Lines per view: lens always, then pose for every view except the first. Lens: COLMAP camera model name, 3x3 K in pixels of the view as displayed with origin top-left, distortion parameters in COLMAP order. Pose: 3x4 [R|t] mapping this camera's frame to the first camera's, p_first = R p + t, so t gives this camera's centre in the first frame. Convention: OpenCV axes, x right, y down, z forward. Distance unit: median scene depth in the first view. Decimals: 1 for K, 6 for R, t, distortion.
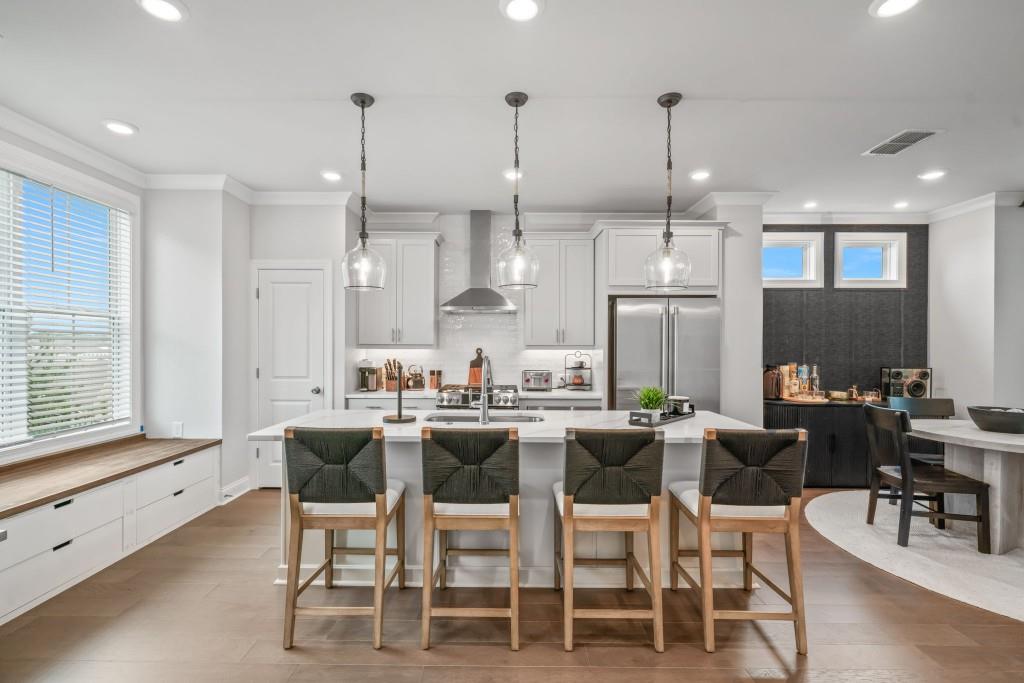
lens RADIAL K [[496.3, 0, 512.0], [0, 496.3, 349.8], [0, 0, 1]] dist [-0.000171, 0.000088]
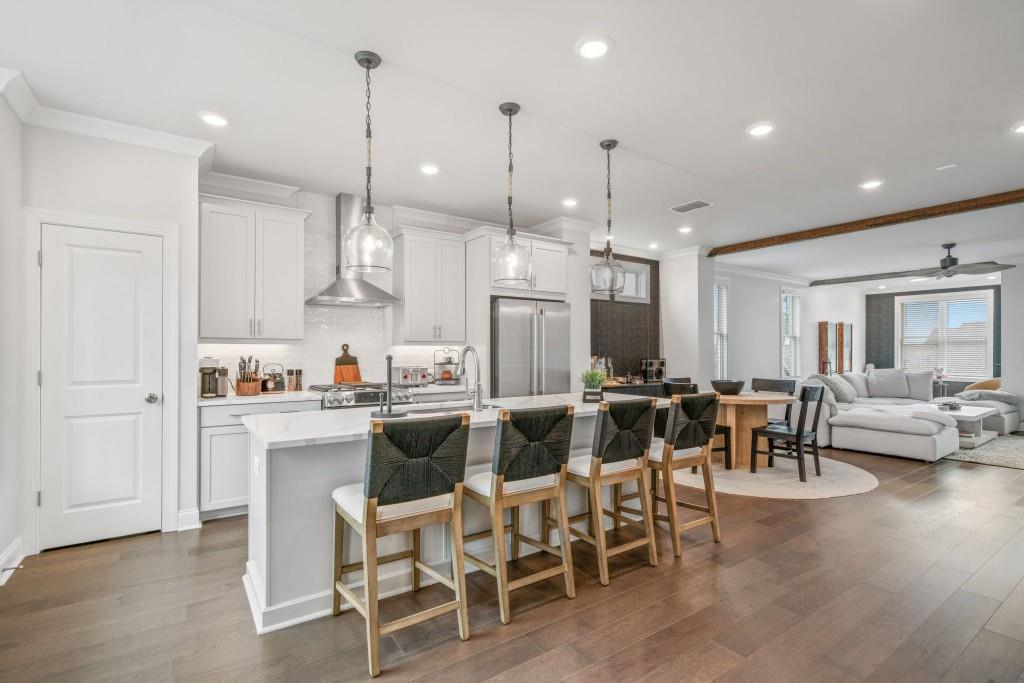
lens RADIAL K [[490.2, 0, 541.3], [0, 490.2, 351.1], [0, 0, 1]] dist [0.002946, 0.001469]
pose [[0.798582, -0.004120, 0.601872, -0.348326], [0.008505, 0.999954, -0.004440, 0.018161], [-0.601826, 0.008665, 0.798581, 0.063206]]
